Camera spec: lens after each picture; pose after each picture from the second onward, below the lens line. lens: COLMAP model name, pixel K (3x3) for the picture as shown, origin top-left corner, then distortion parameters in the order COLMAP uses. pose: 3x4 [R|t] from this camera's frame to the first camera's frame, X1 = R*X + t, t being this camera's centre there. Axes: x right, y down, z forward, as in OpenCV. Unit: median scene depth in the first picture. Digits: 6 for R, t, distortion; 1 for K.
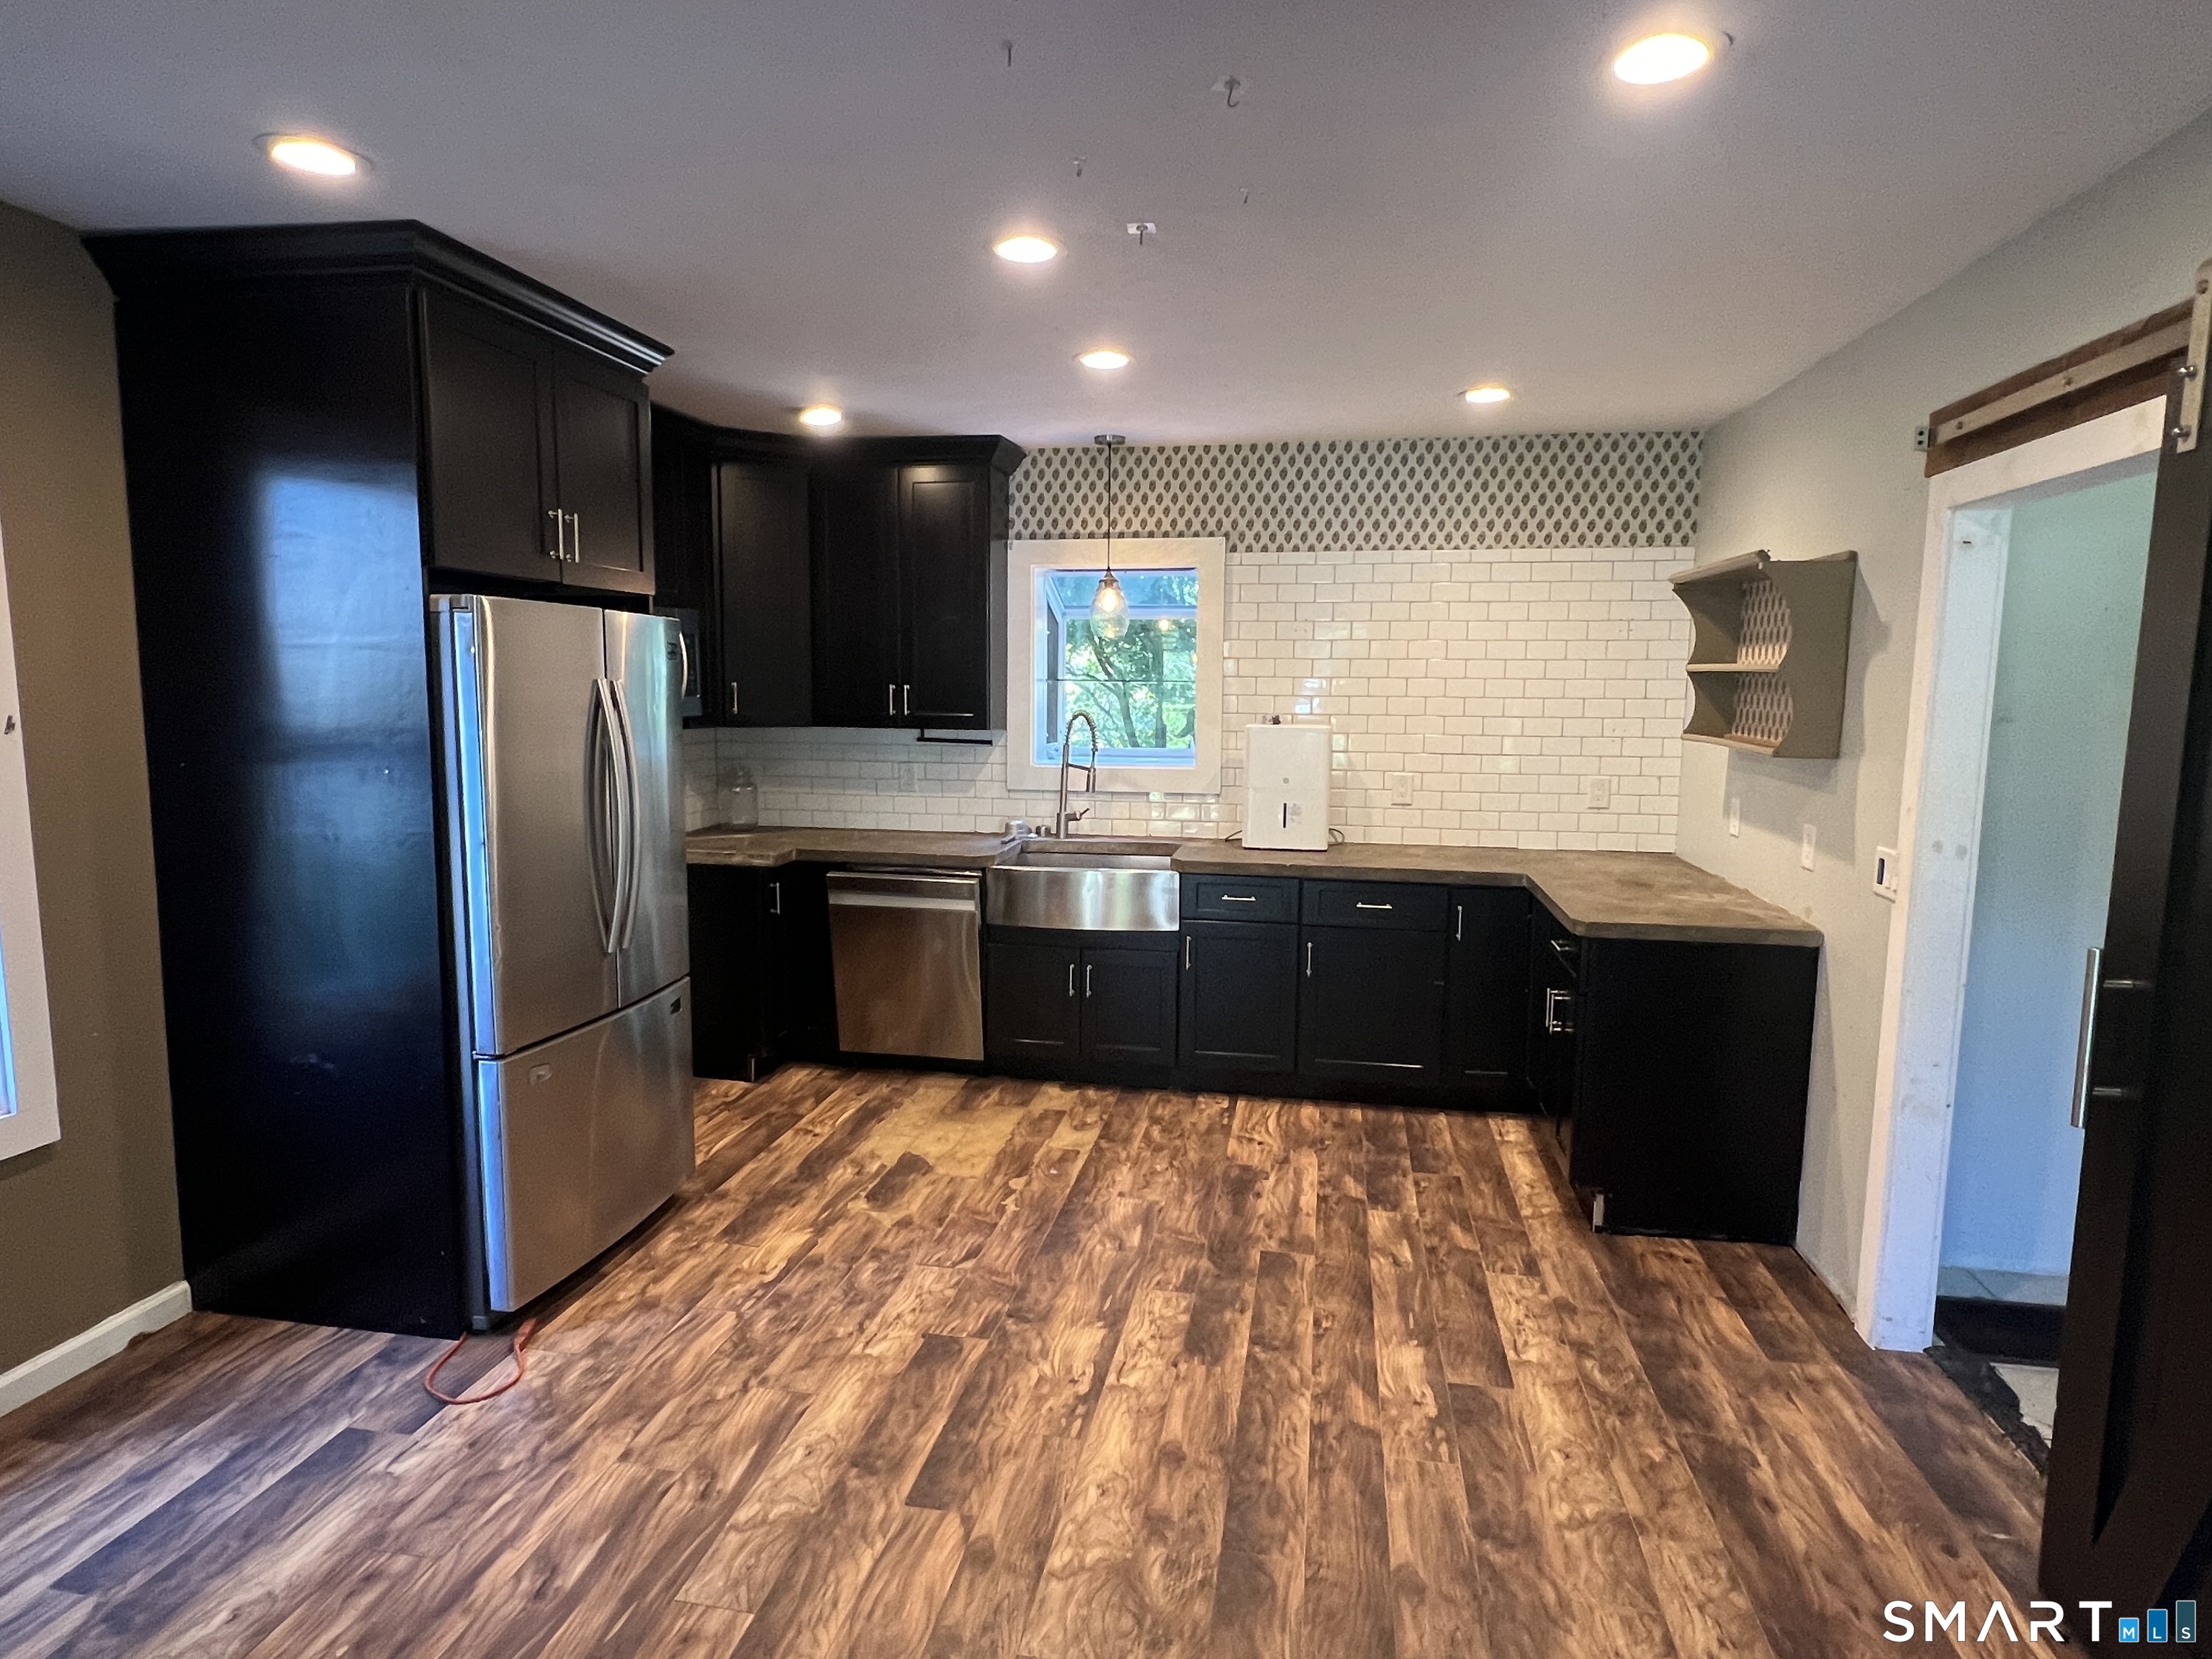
lens RADIAL K [[1241.0, 0, 1097.7], [0, 1241.0, 836.6], [0, 0, 1]] dist [-0.001203, -0.001641]
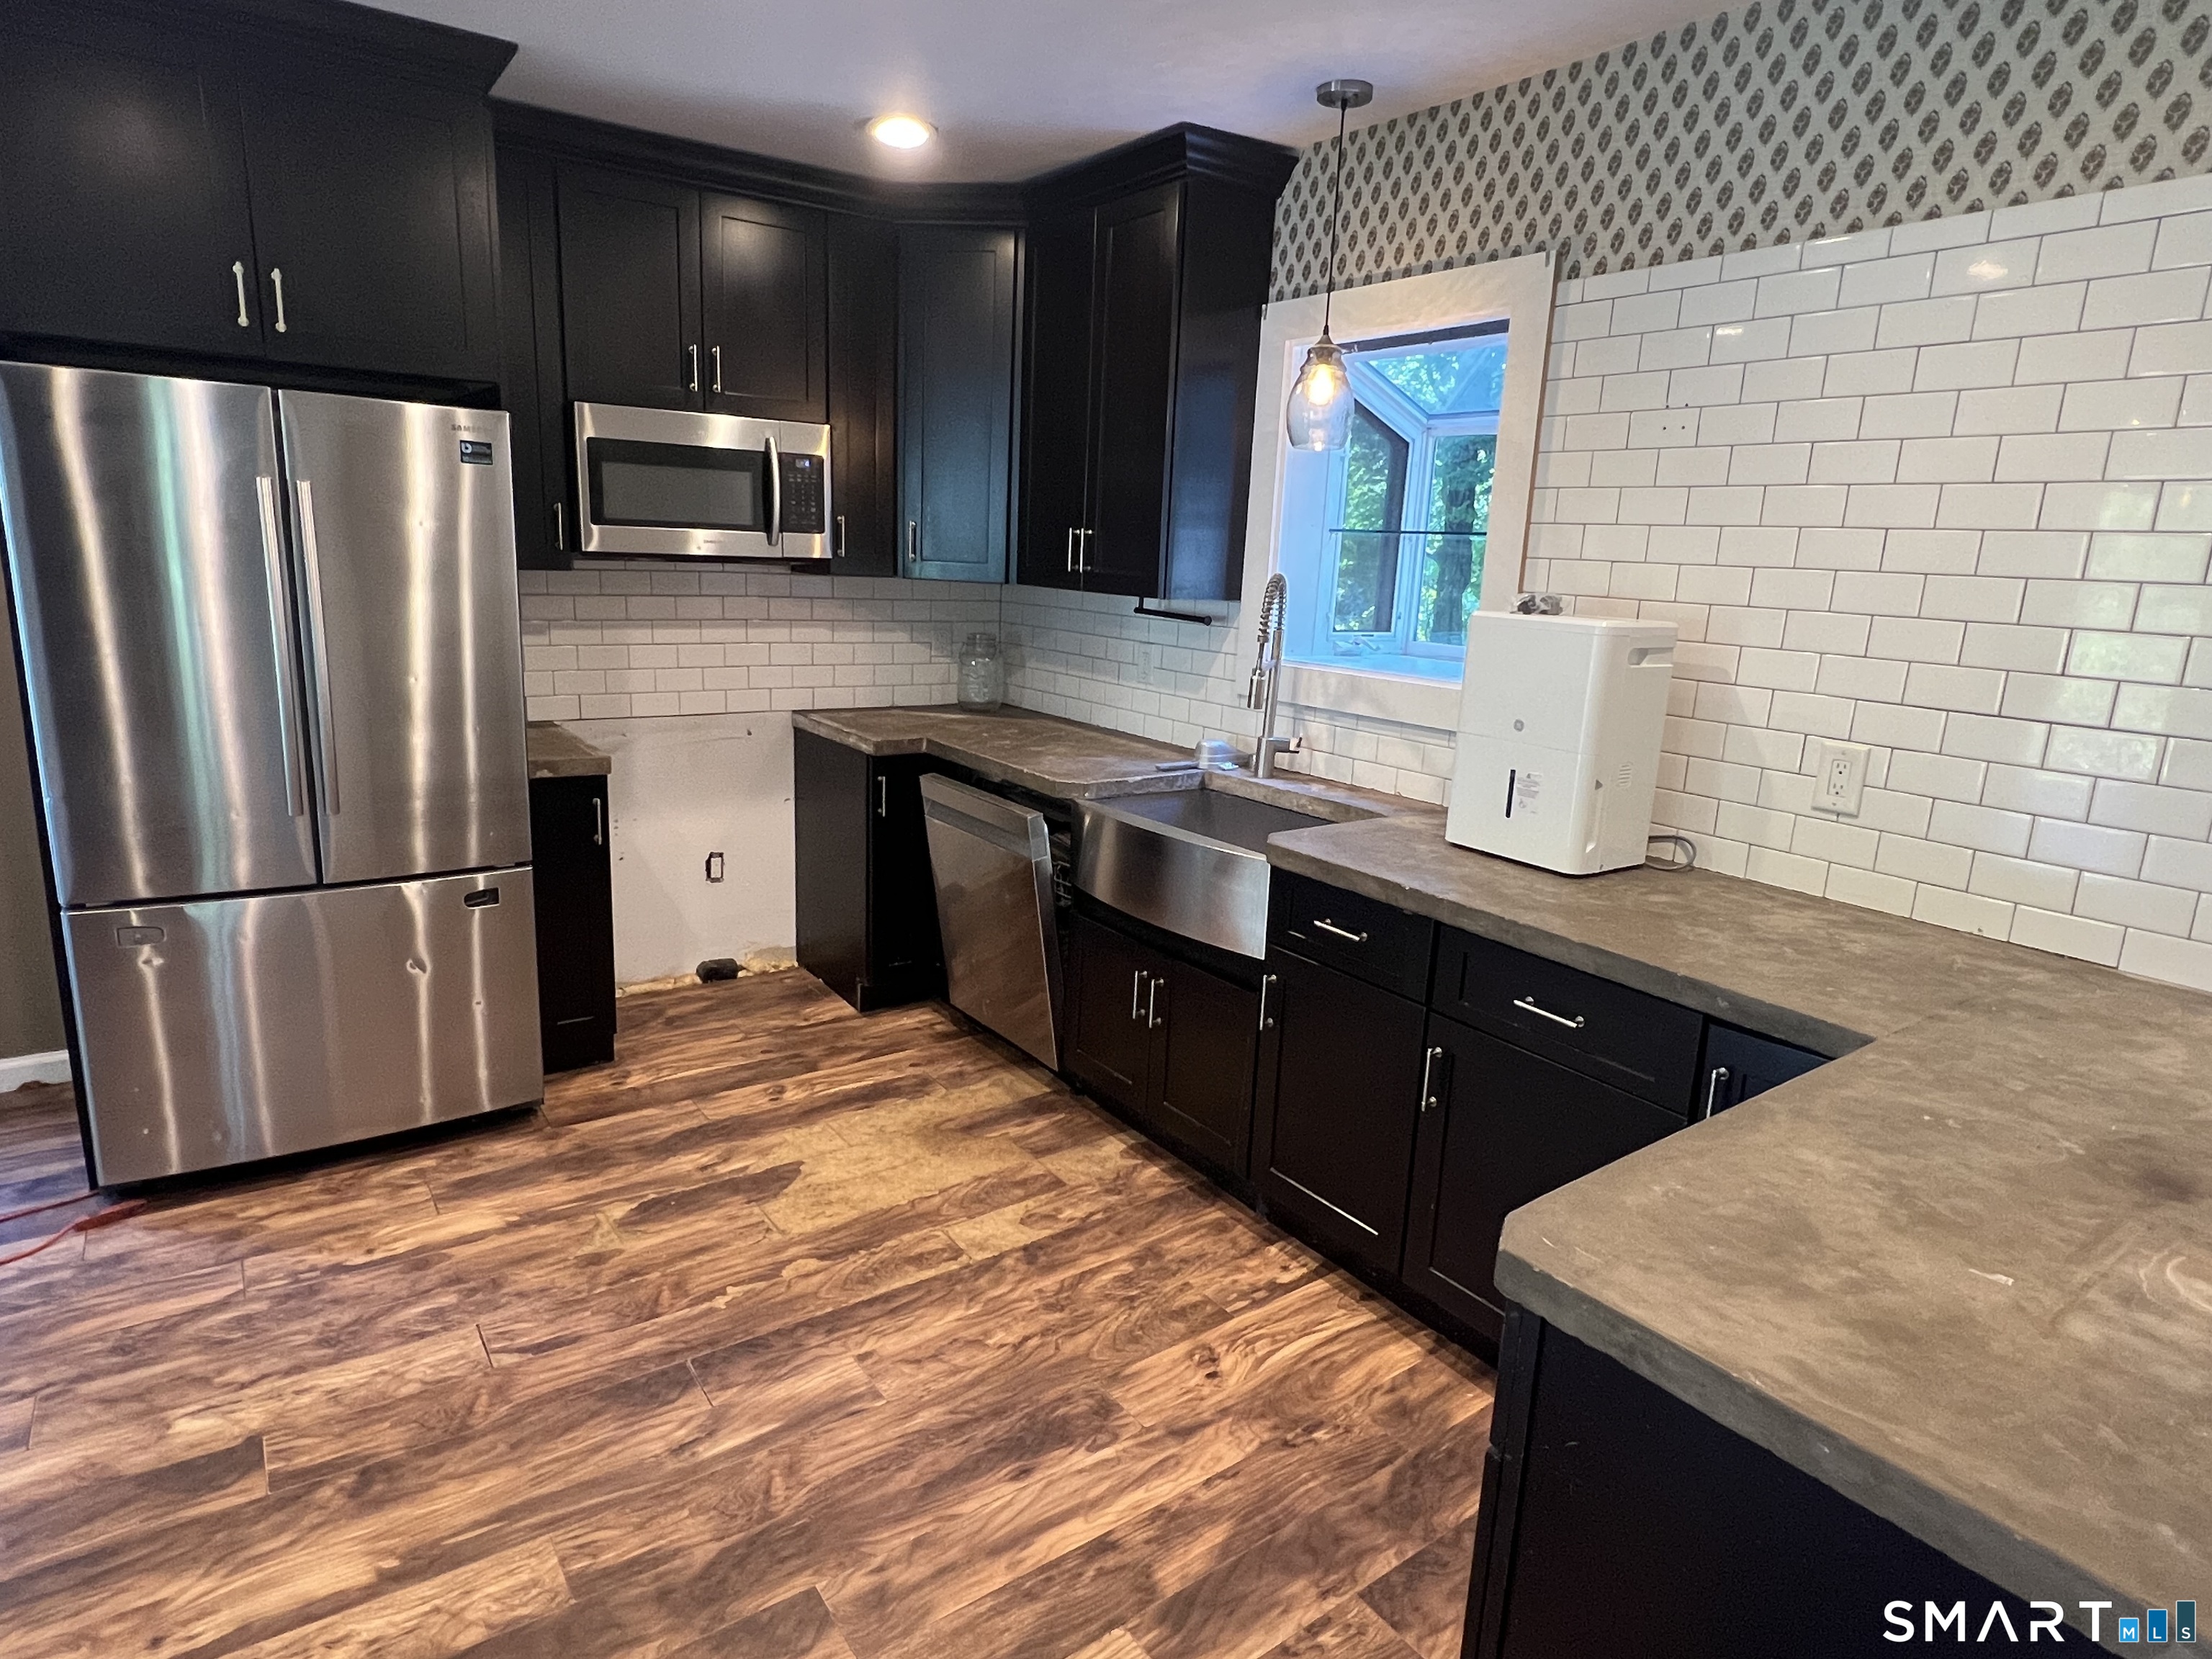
lens RADIAL K [[1241.0, 0, 1108.7], [0, 1241.0, 832.2], [0, 0, 1]] dist [-0.001203, -0.001641]
pose [[0.723754, 0.177165, -0.666928, 0.452320], [-0.122230, 0.984112, 0.128779, -0.056478], [0.679147, -0.011685, 0.733910, 0.616017]]
